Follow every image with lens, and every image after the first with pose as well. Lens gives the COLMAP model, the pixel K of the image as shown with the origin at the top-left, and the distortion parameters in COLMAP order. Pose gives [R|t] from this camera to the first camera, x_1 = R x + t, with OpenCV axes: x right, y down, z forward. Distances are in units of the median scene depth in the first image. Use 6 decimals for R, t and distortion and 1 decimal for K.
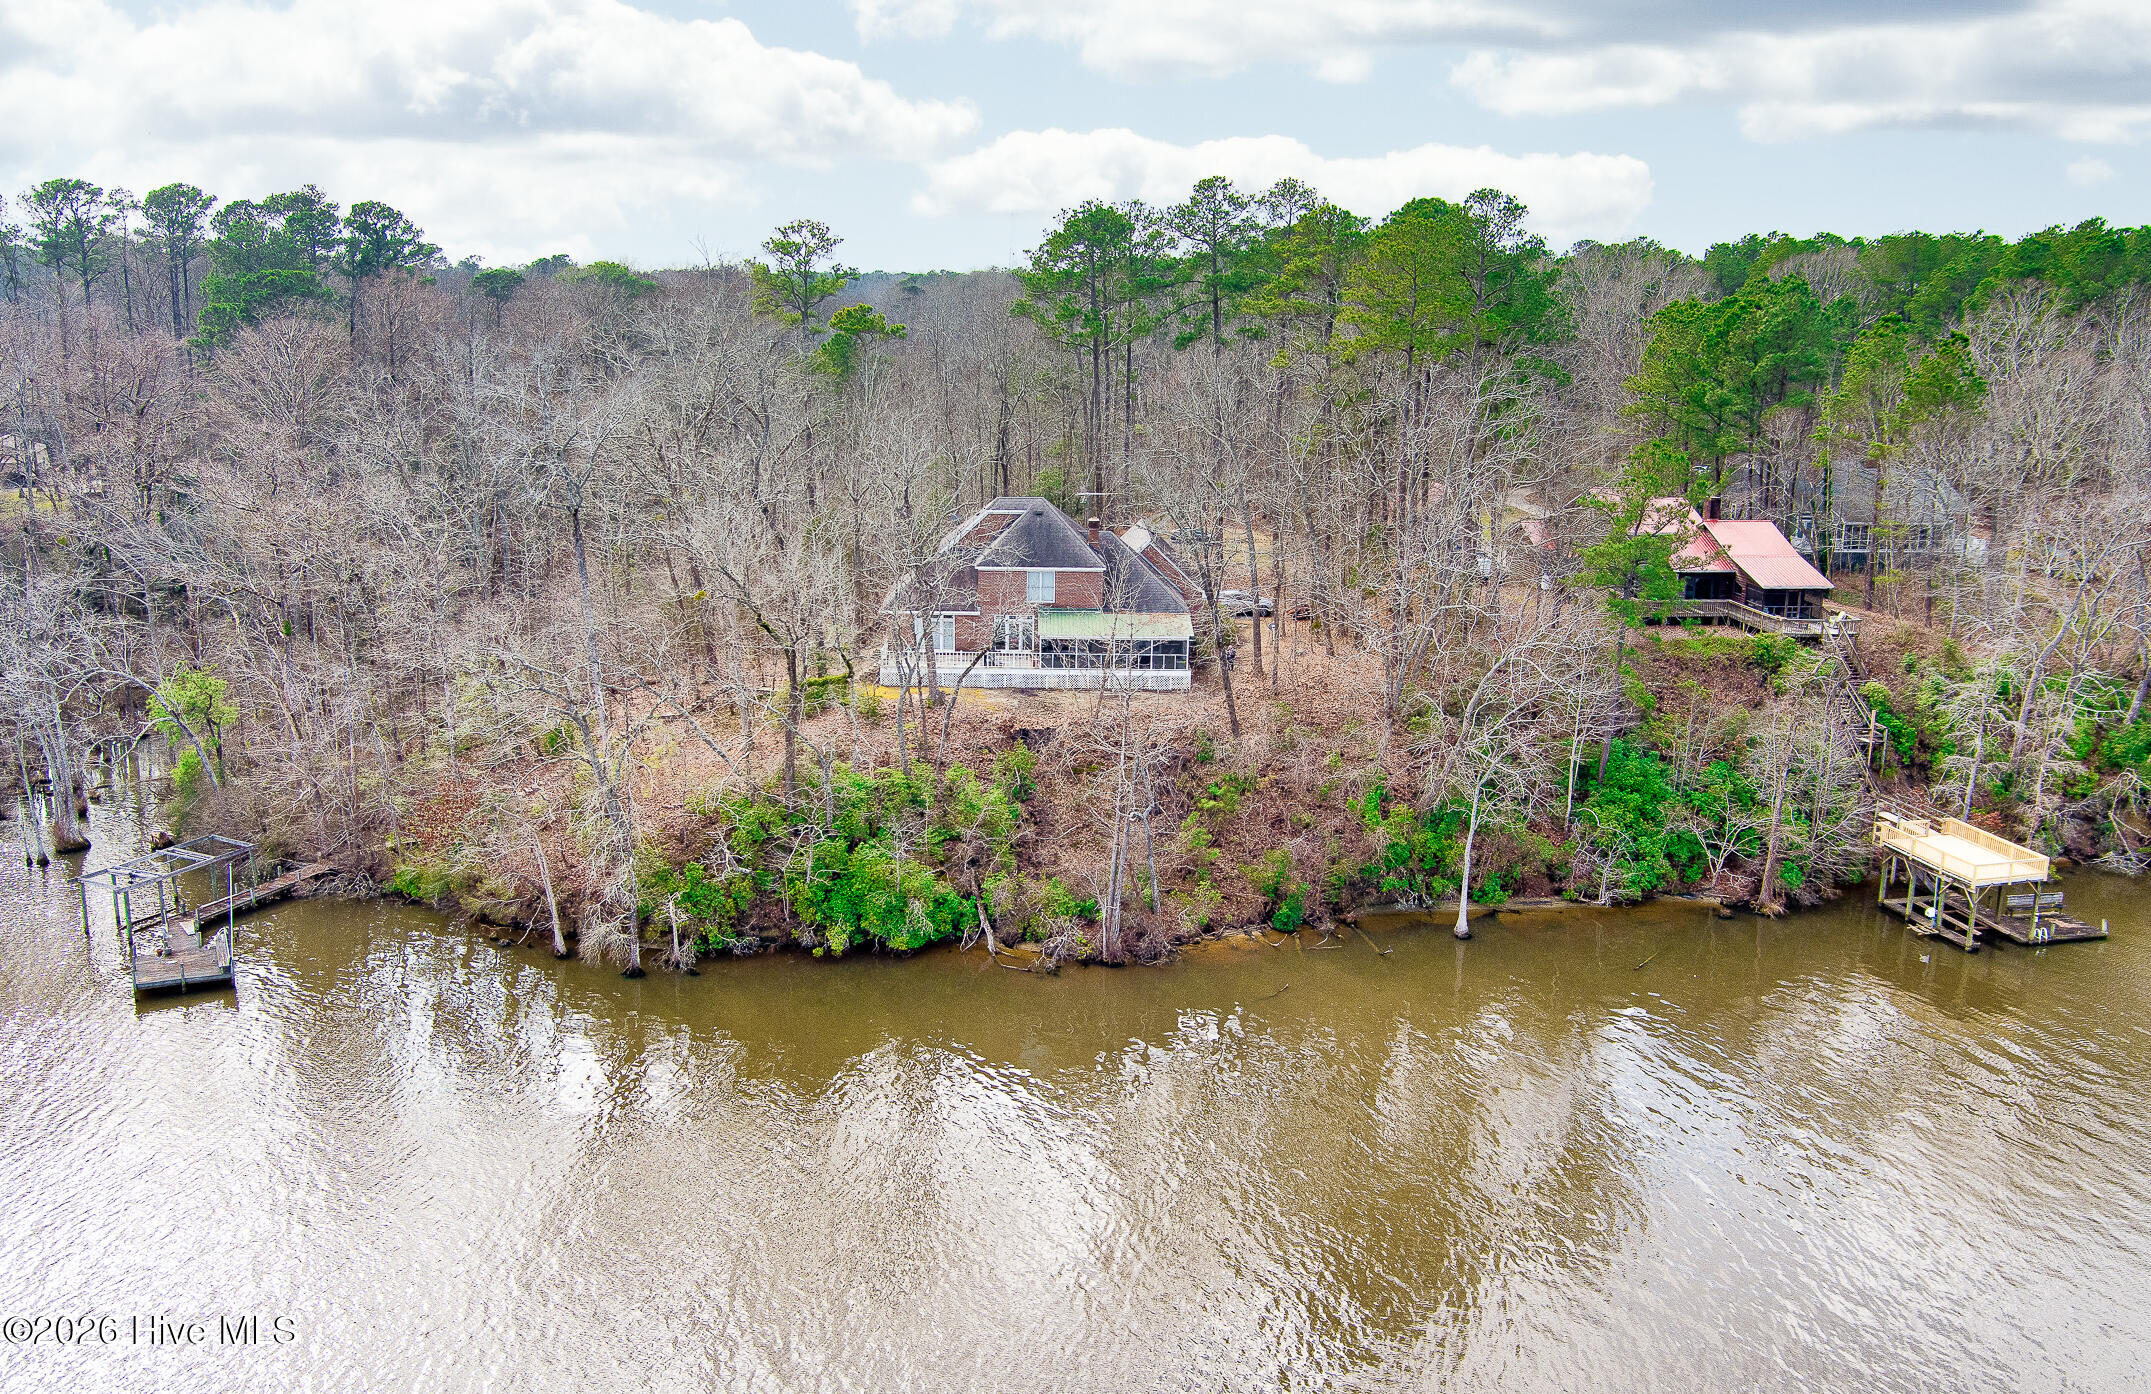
lens RADIAL K [[1757.6, 0, 1075.5], [0, 1757.6, 697.0], [0, 0, 1]] dist [-0.013644, -0.149365]
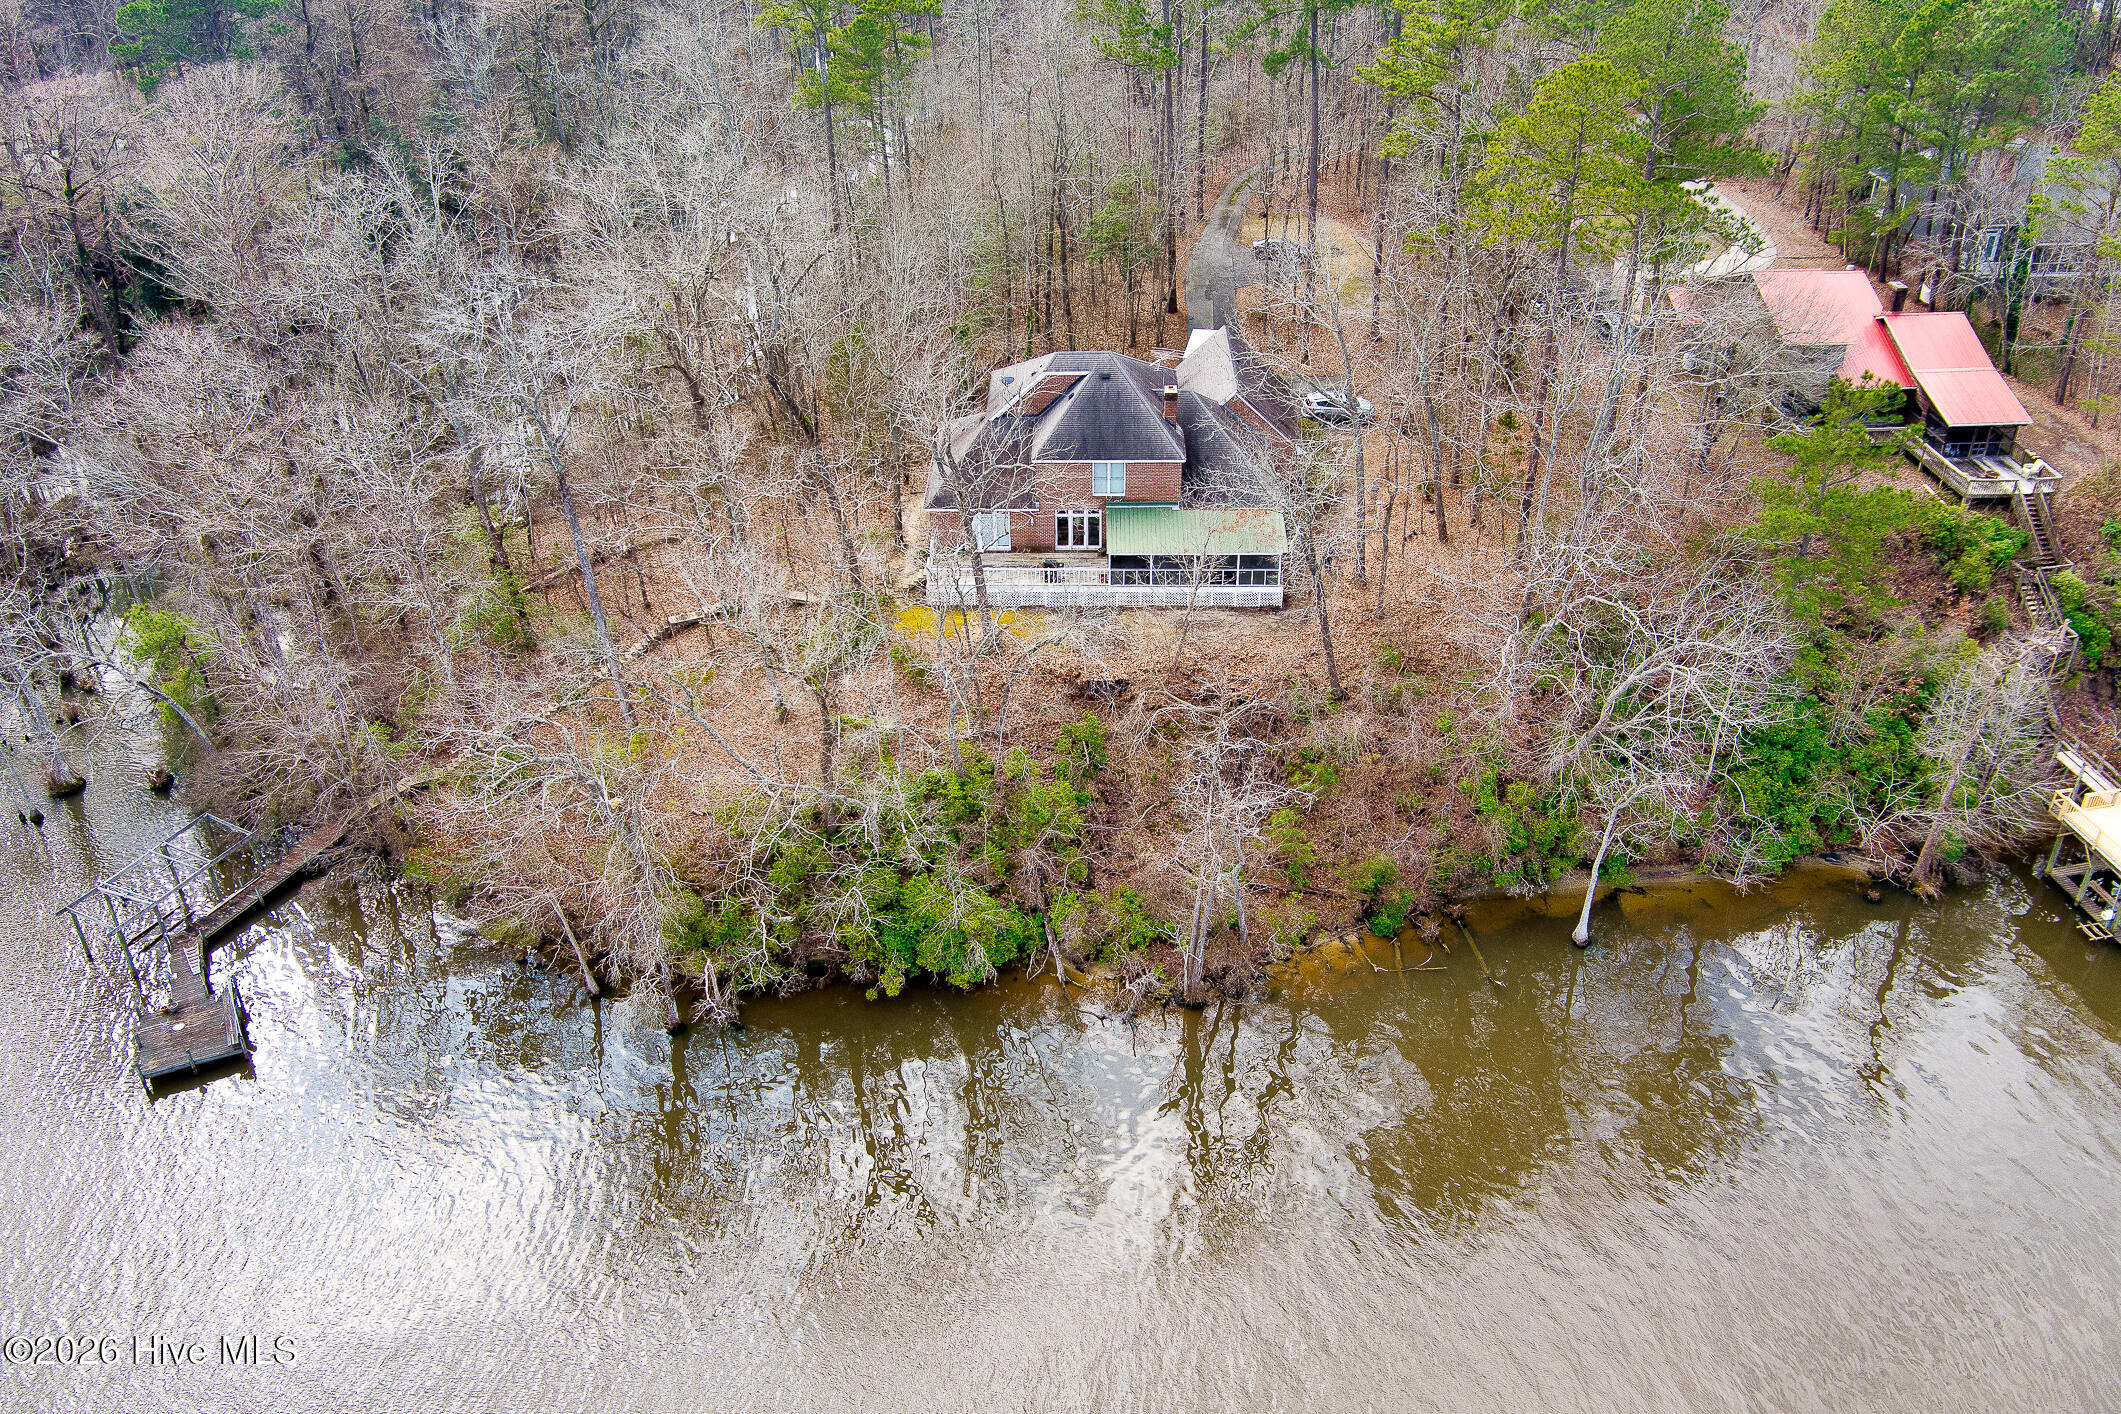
lens RADIAL K [[1703.1, 0, 1060.5], [0, 1703.1, 707.0], [0, 0, 1]] dist [-0.059881, -0.006197]
pose [[0.999041, -0.003547, -0.043632, -0.008587], [0.017925, 0.942475, 0.333795, -0.268336], [0.039938, -0.334257, 0.941635, 0.206380]]
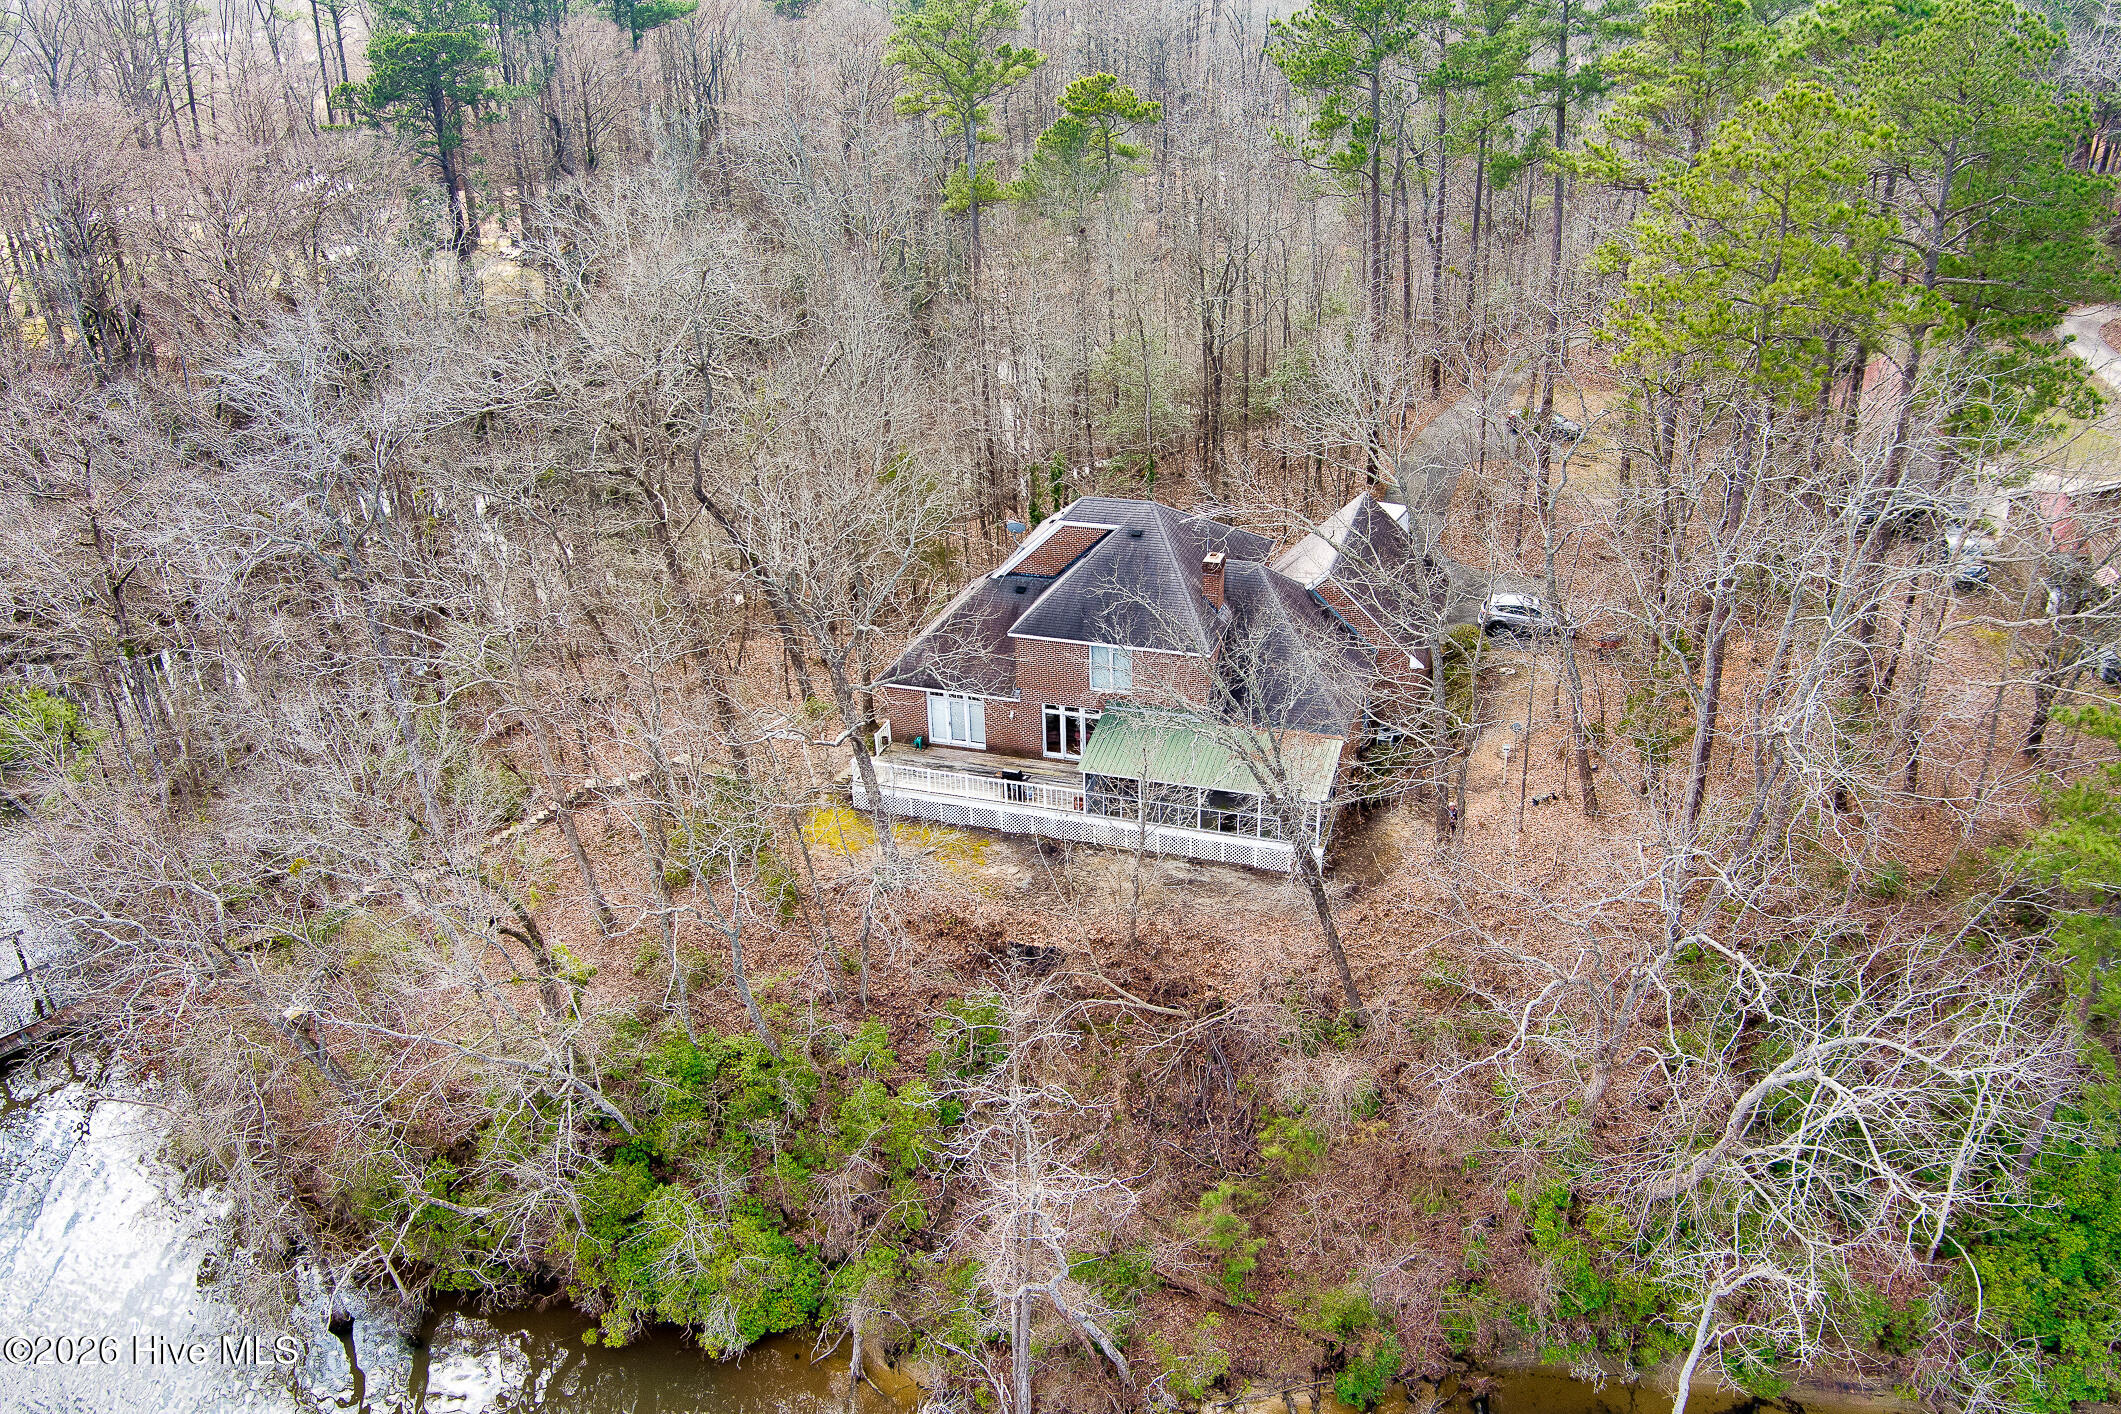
lens RADIAL K [[1703.1, 0, 1060.5], [0, 1703.1, 707.0], [0, 0, 1]] dist [-0.059881, -0.006197]
pose [[0.947063, 0.108264, -0.302242, 0.168764], [-0.037644, 0.972379, 0.230353, -0.215521], [0.318833, -0.206781, 0.924979, 0.490456]]
